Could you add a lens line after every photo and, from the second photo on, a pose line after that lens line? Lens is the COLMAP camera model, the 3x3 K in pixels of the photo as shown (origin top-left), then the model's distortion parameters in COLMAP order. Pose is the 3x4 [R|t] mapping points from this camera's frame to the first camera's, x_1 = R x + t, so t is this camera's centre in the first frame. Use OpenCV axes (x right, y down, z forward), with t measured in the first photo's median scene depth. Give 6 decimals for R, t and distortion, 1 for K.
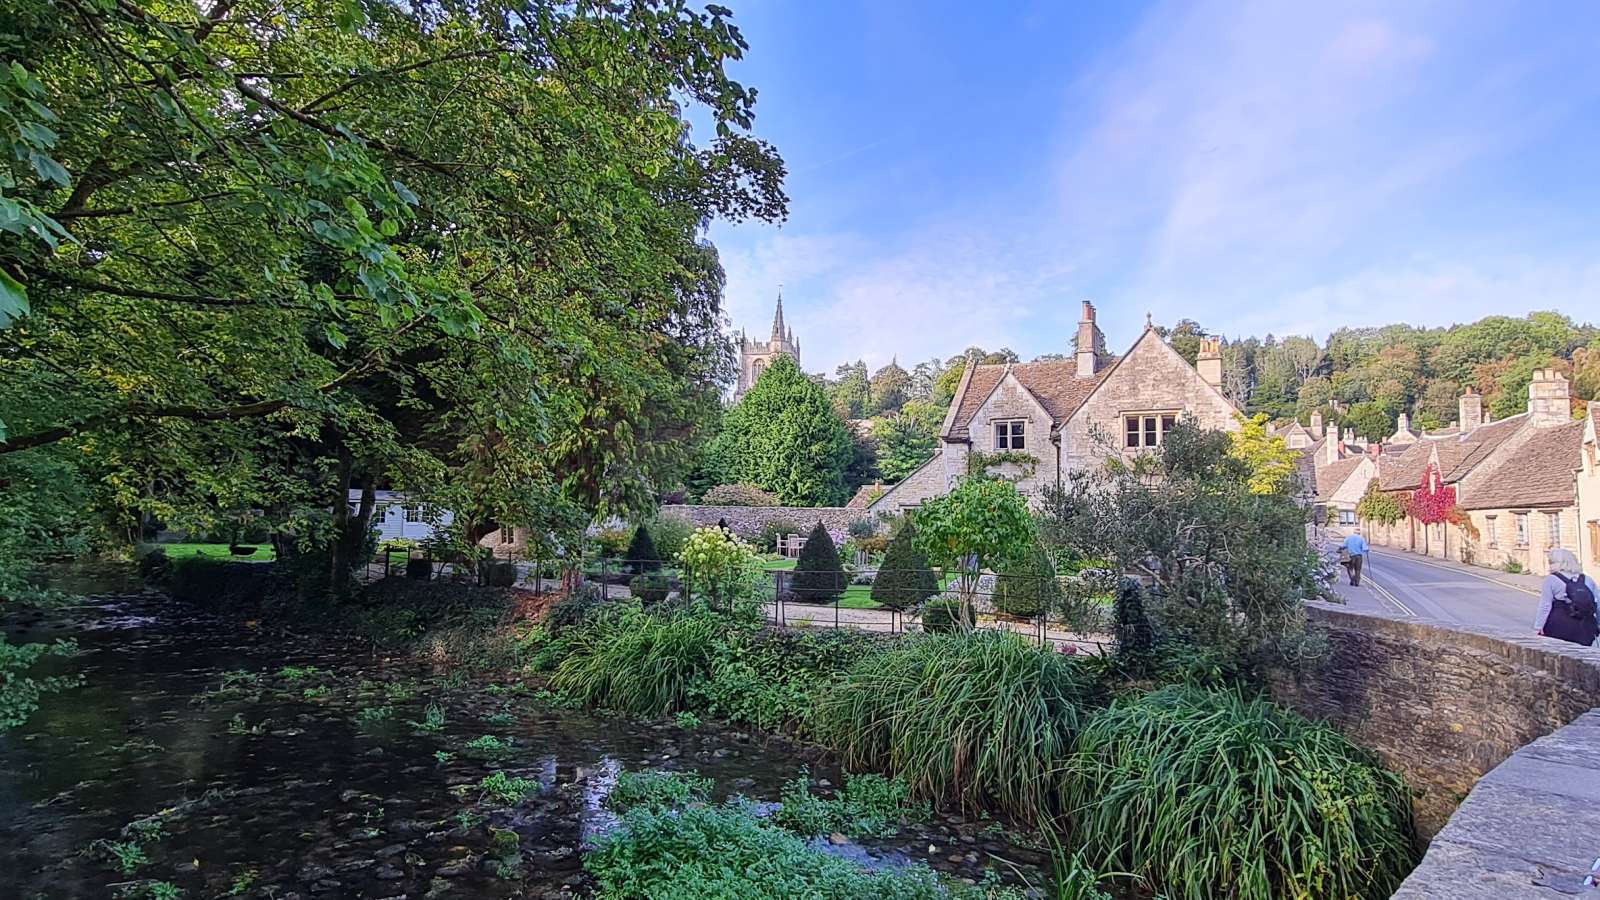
lens RADIAL K [[886.8, 0, 800.0], [0, 886.8, 450.0], [0, 0, 1]] dist [0.000730, -0.001794]
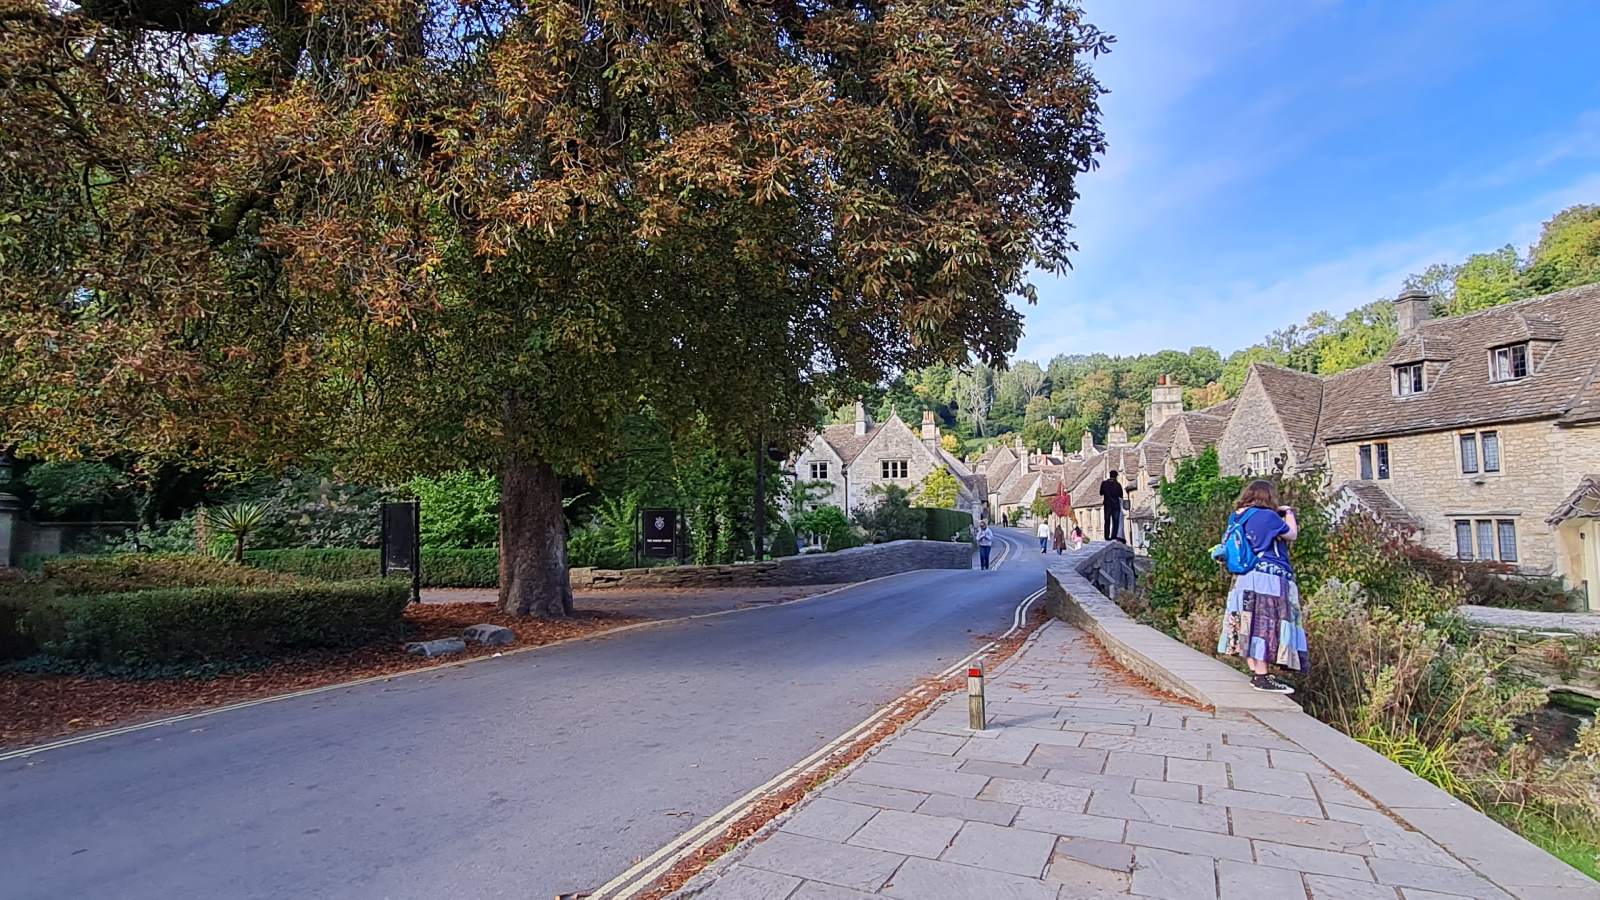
lens RADIAL K [[886.8, 0, 800.0], [0, 886.8, 450.0], [0, 0, 1]] dist [0.000730, -0.001794]
pose [[0.968947, -0.001242, 0.247264, -0.171700], [0.002181, 0.999991, -0.003524, -0.038686], [-0.247258, 0.003954, 0.968942, -0.504859]]
